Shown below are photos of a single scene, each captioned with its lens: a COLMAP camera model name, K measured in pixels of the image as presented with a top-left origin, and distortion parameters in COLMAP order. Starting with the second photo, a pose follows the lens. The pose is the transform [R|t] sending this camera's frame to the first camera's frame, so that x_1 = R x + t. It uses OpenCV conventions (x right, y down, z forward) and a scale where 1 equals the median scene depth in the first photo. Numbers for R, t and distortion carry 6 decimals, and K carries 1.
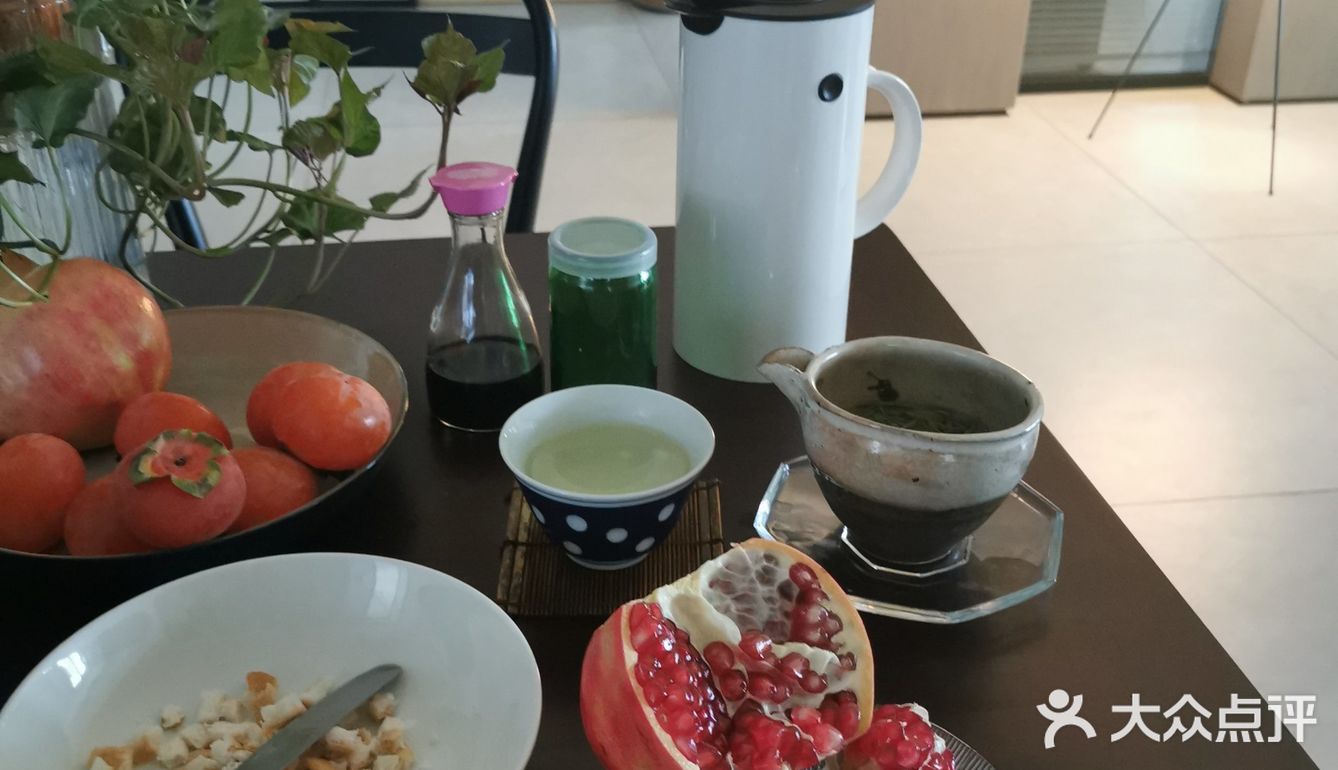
lens RADIAL K [[1415.8, 0, 654.5], [0, 1415.8, 374.9], [0, 0, 1]] dist [0.015362, 0.000000]
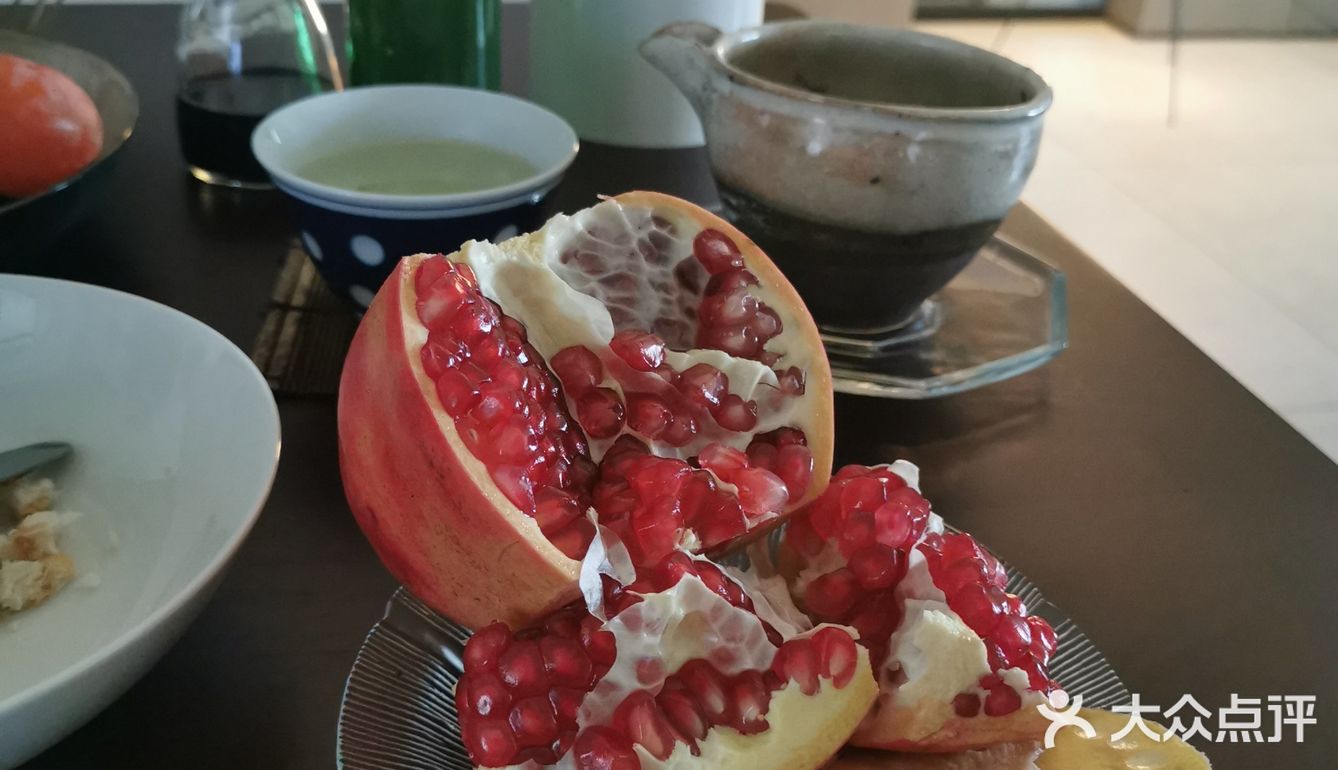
lens RADIAL K [[1415.8, 0, 656.5], [0, 1415.8, 394.7], [0, 0, 1]] dist [0.015362, 0.000000]
pose [[0.996232, -0.000230, 0.086725, 0.022684], [-0.001666, 0.999761, 0.021796, 0.162734], [-0.086710, -0.021858, 0.995994, 0.338302]]
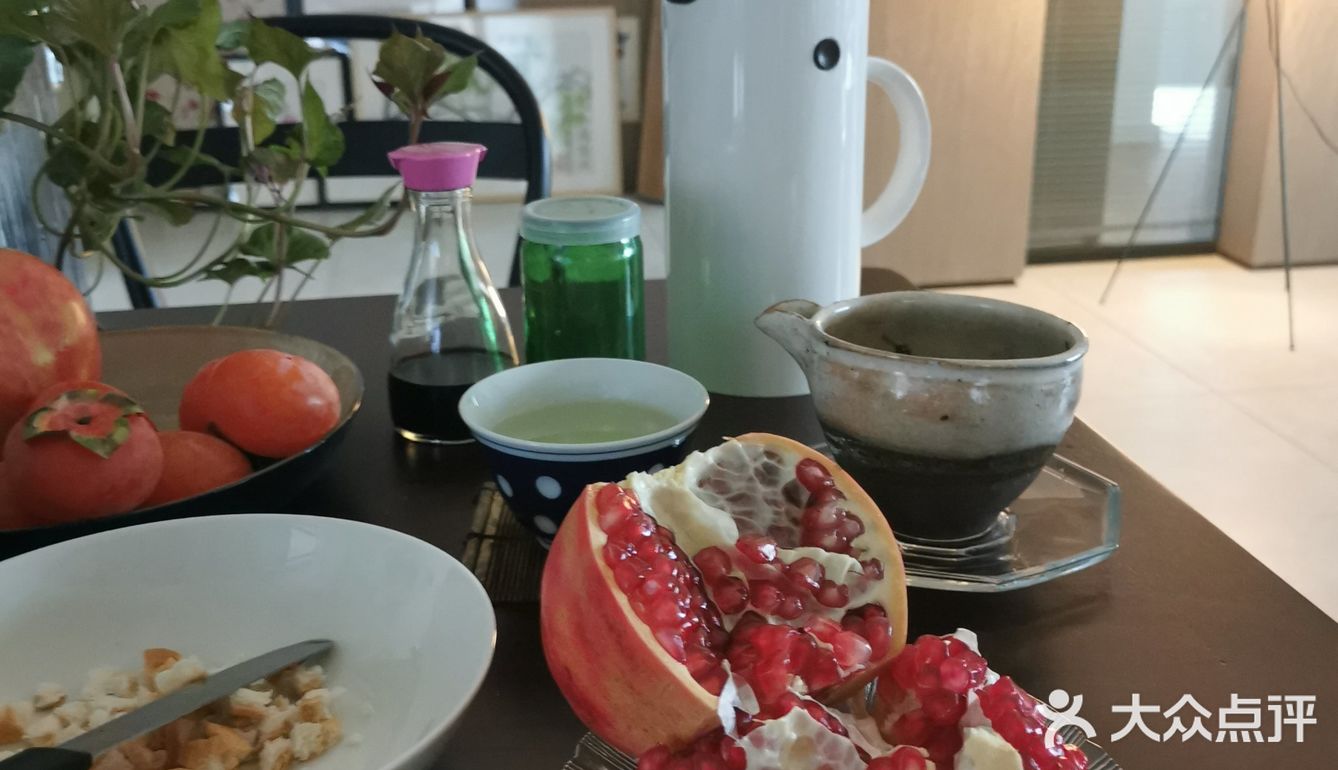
lens RADIAL K [[1415.8, 0, 655.9], [0, 1415.8, 378.4], [0, 0, 1]] dist [0.015362, 0.000000]
pose [[0.999567, -0.028109, -0.008651, 0.019458], [0.026336, 0.986414, -0.162155, 0.185834], [0.013091, 0.161857, 0.986727, 0.155546]]
